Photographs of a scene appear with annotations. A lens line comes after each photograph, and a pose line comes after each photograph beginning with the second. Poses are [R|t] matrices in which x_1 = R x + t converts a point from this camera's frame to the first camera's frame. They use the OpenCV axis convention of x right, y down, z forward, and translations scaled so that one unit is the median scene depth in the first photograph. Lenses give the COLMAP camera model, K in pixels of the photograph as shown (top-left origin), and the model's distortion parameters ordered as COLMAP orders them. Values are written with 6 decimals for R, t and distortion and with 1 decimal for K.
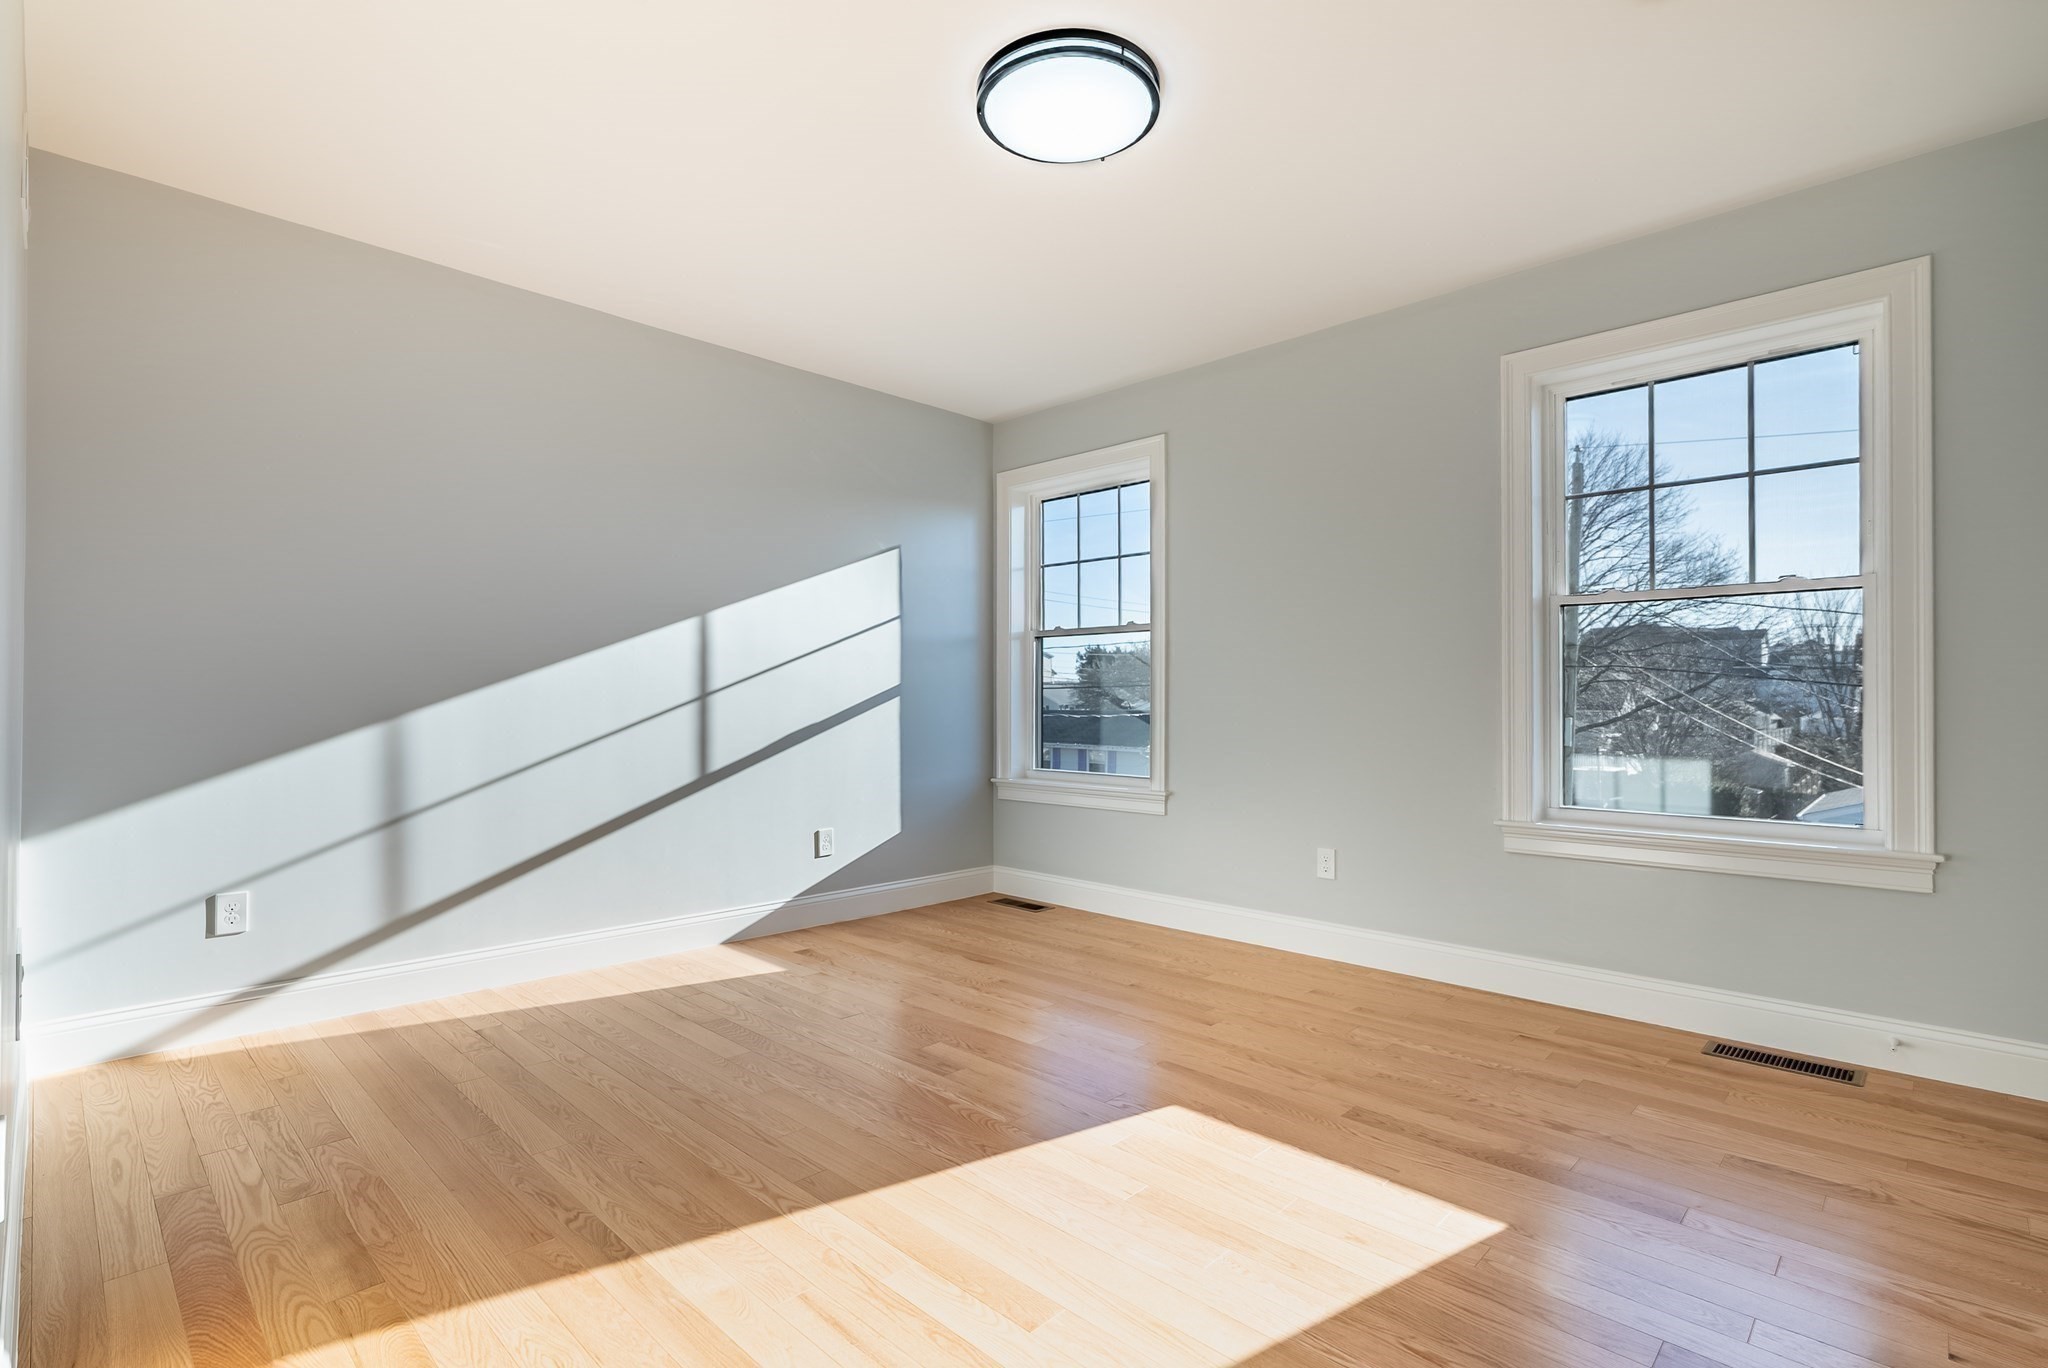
lens RADIAL K [[960.2, 0, 1007.6], [0, 960.2, 697.0], [0, 0, 1]] dist [-0.004509, 0.002990]
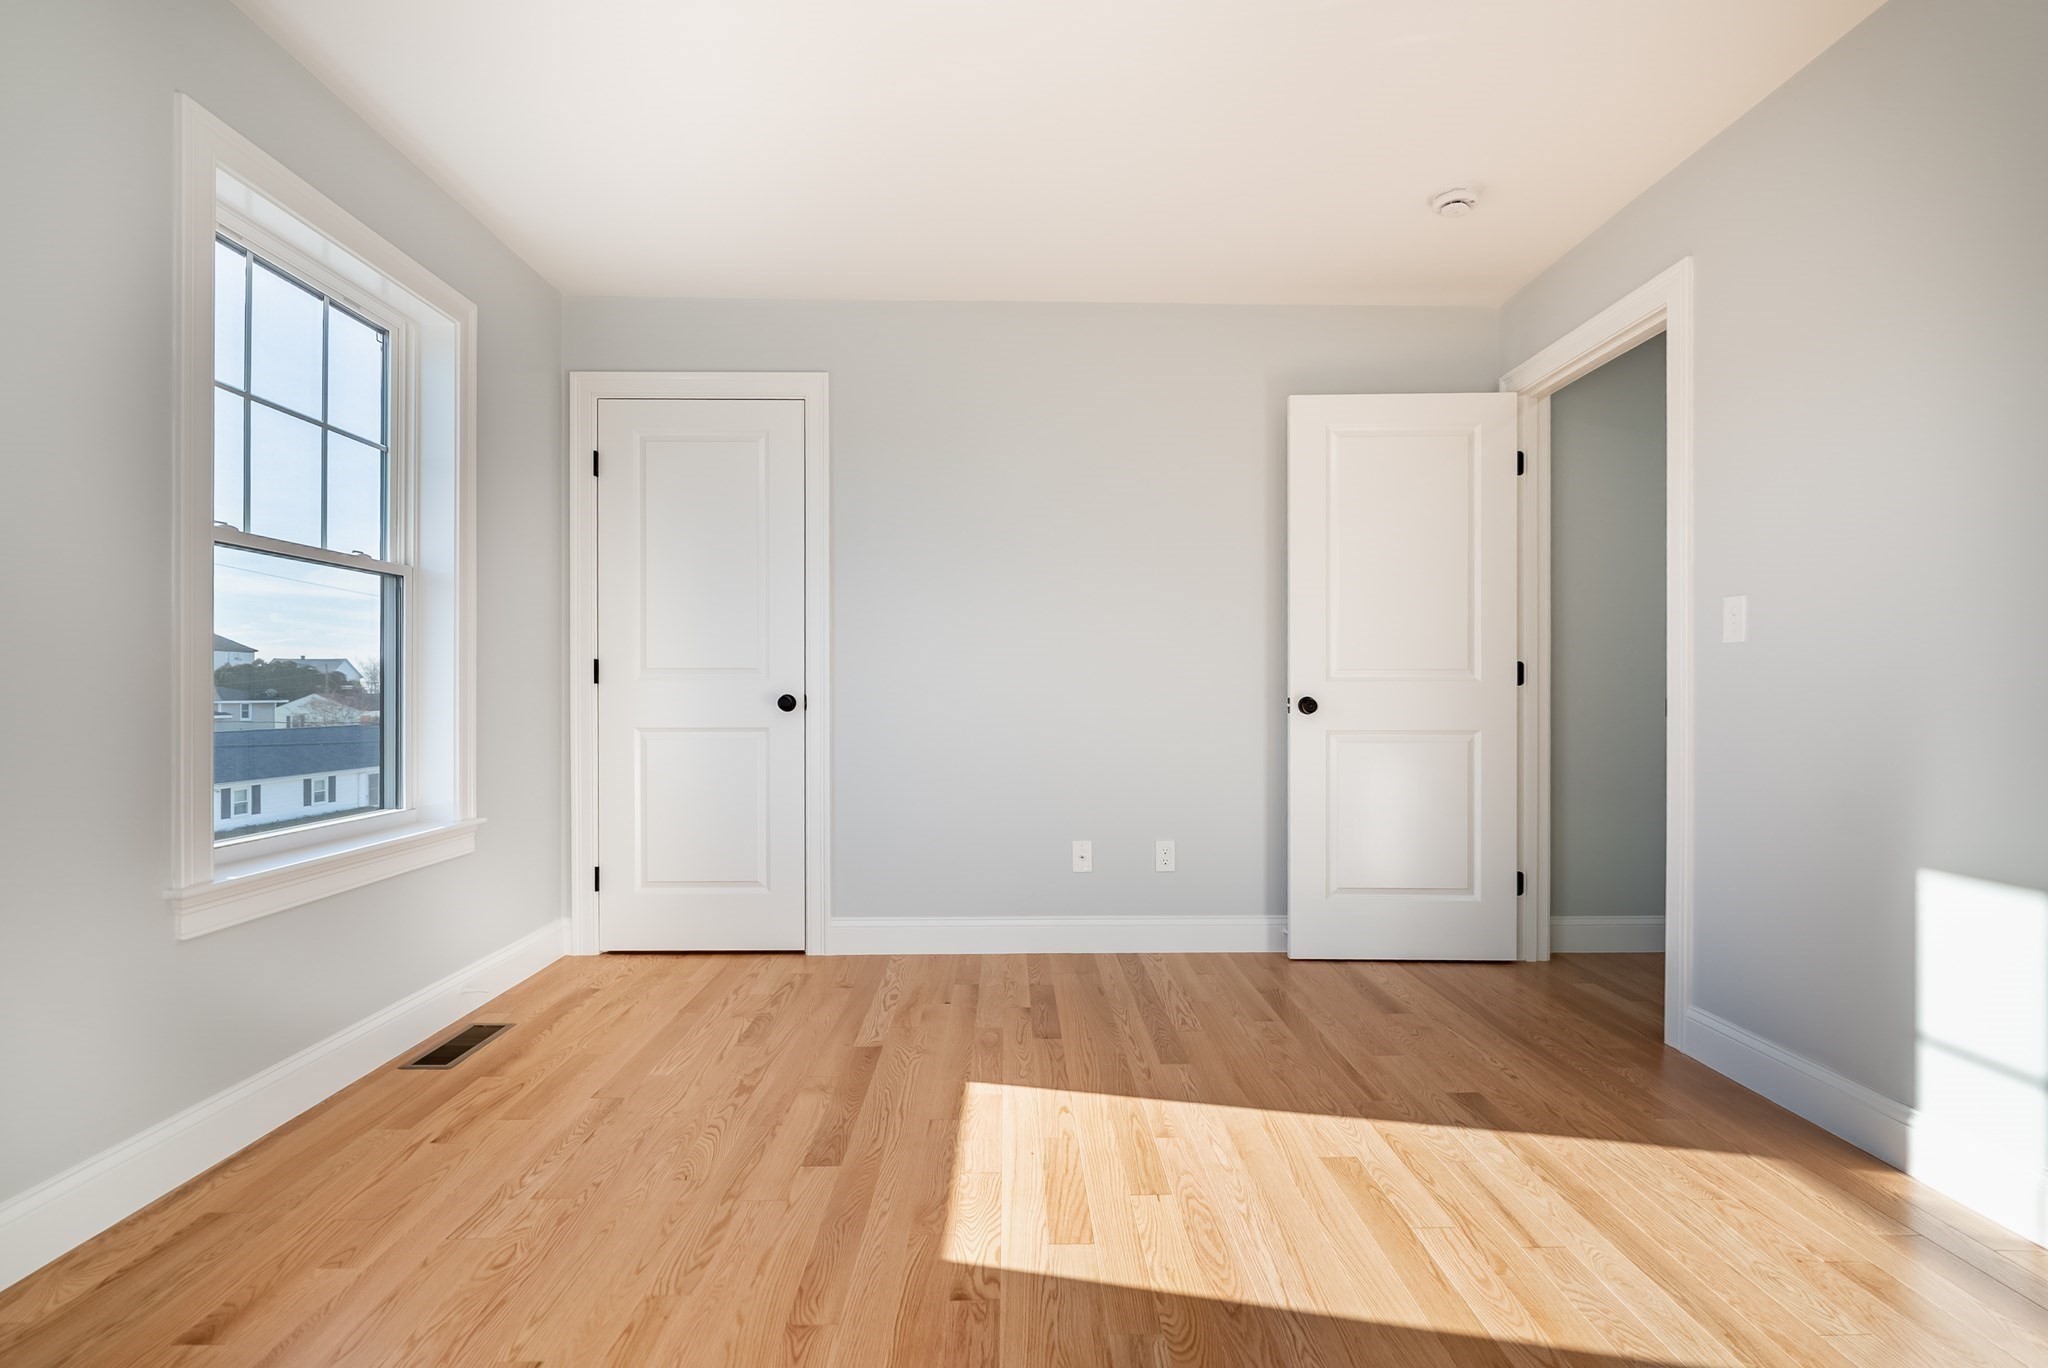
lens RADIAL K [[960.2, 0, 1019.0], [0, 960.2, 706.0], [0, 0, 1]] dist [-0.004509, 0.002990]
pose [[-0.723838, -0.016511, 0.689772, -0.377311], [-0.016569, 0.999841, 0.006547, 0.006596], [-0.689771, -0.006690, -0.723997, 1.558572]]
